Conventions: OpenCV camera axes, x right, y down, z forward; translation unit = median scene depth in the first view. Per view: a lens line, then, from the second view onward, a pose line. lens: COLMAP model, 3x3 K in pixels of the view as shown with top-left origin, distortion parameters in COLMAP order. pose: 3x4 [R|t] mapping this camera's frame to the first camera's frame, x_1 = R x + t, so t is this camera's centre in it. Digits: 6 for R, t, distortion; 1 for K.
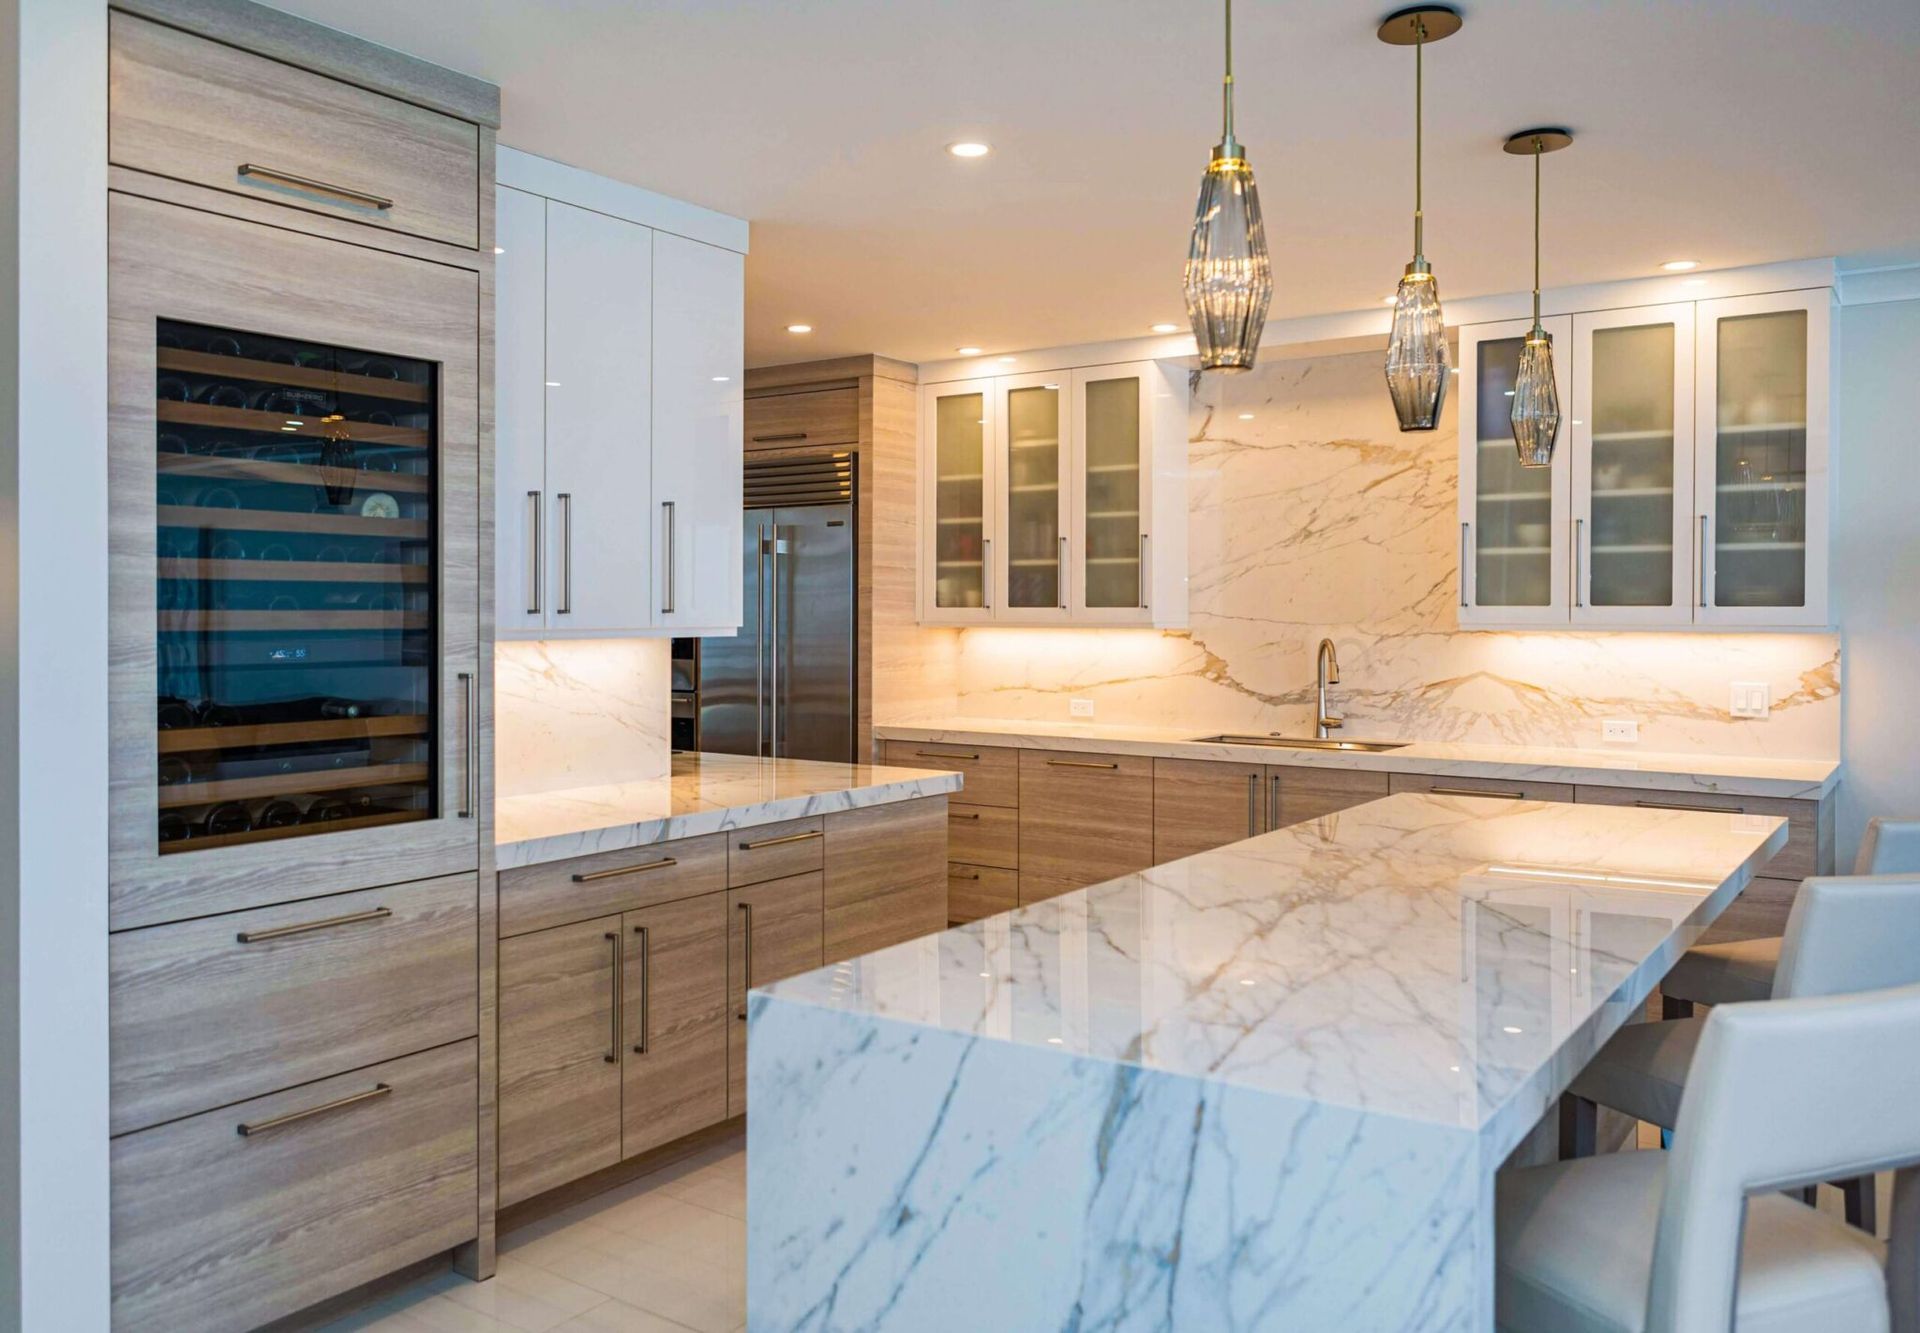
lens RADIAL K [[1507.5, 0, 960.0], [0, 1507.5, 666.5], [0, 0, 1]] dist [-0.005306, 0.000299]
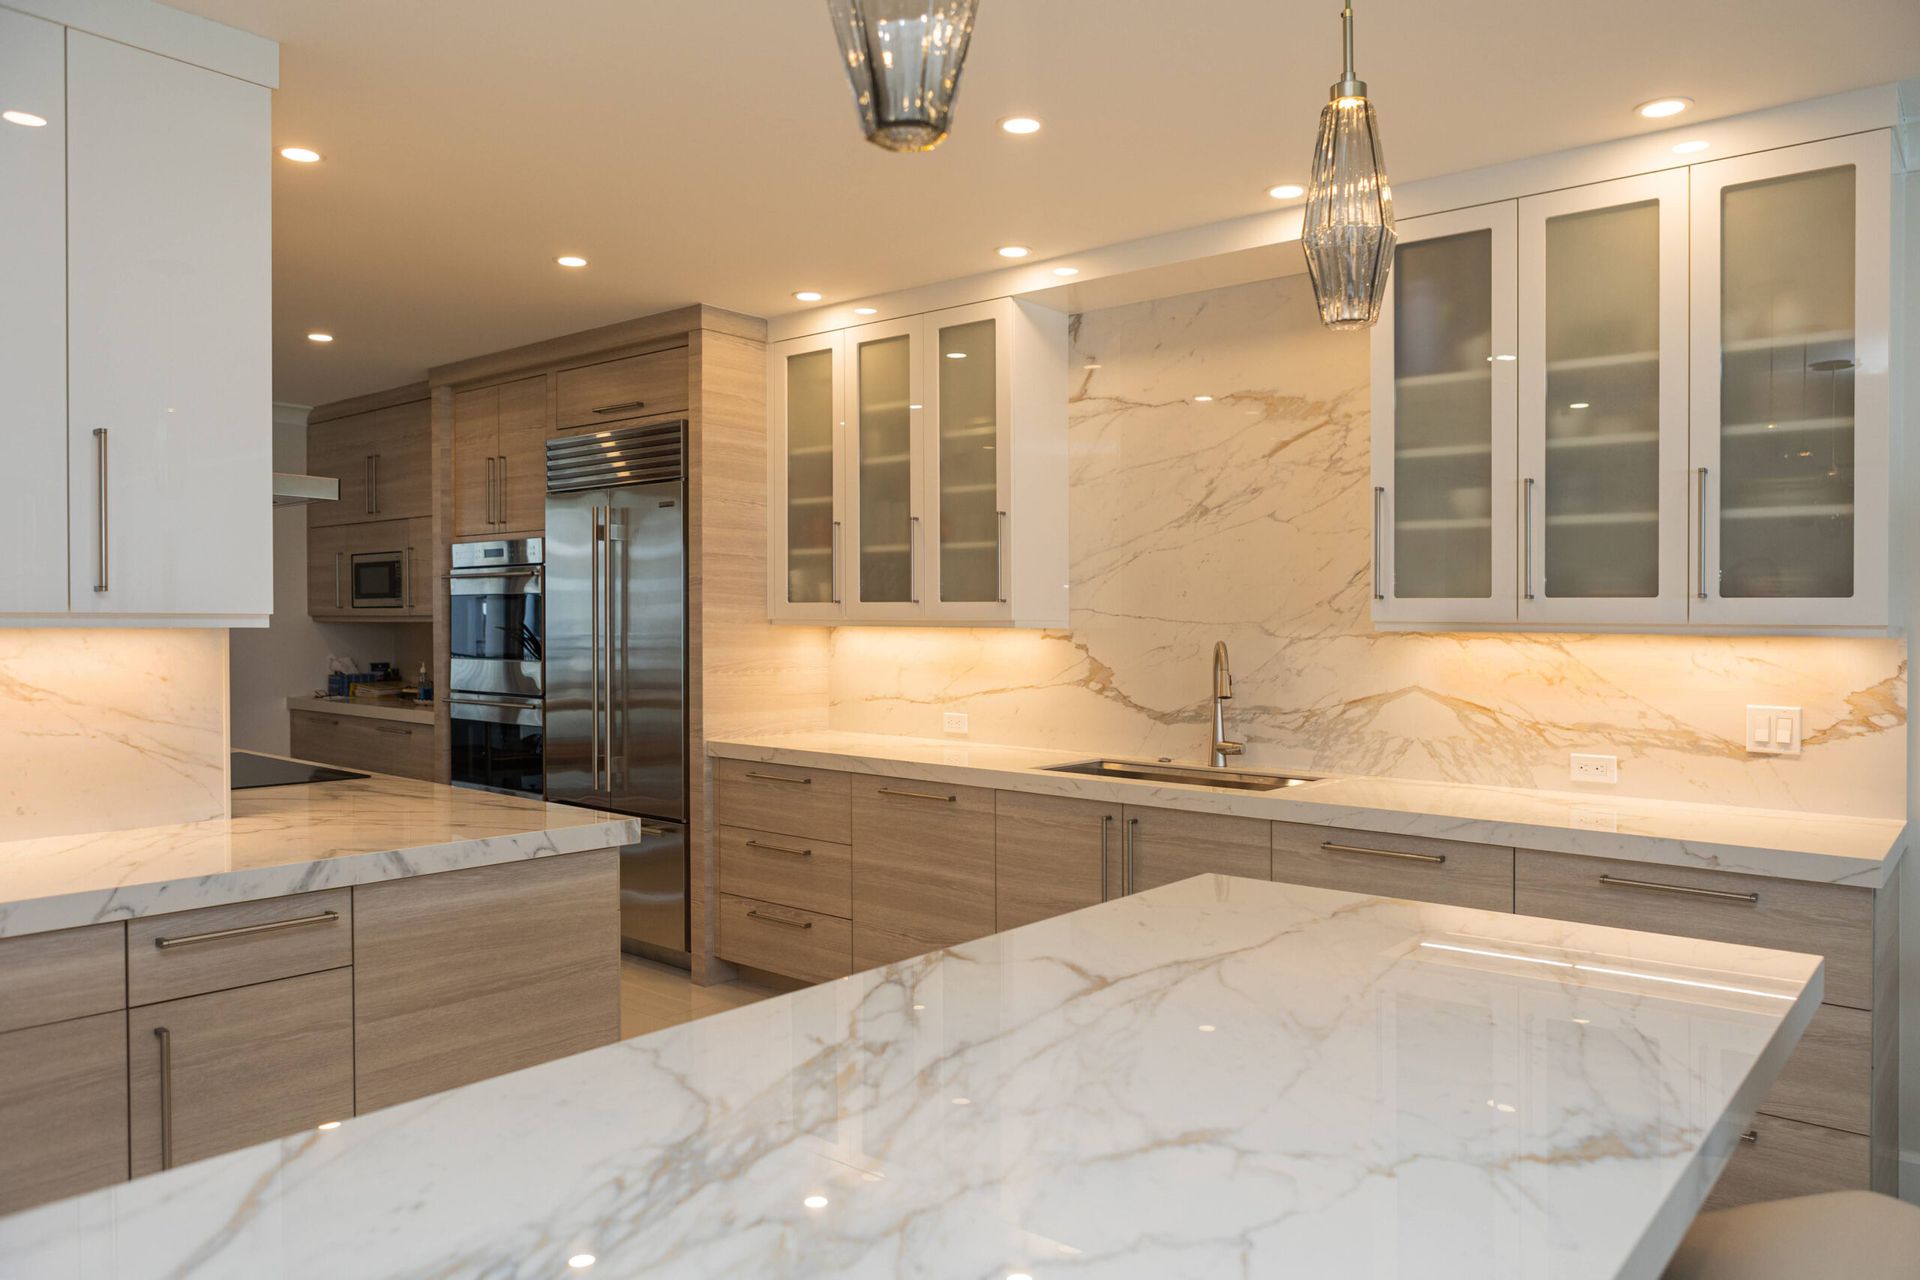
lens RADIAL K [[1323.0, 0, 960.0], [0, 1323.0, 640.0], [0, 0, 1]] dist [-0.035359, 0.029208]
pose [[0.996174, 0.007736, -0.087049, 0.167089], [-0.009699, 0.999708, -0.022153, -0.002589], [0.086852, 0.022913, 0.995958, 0.298115]]
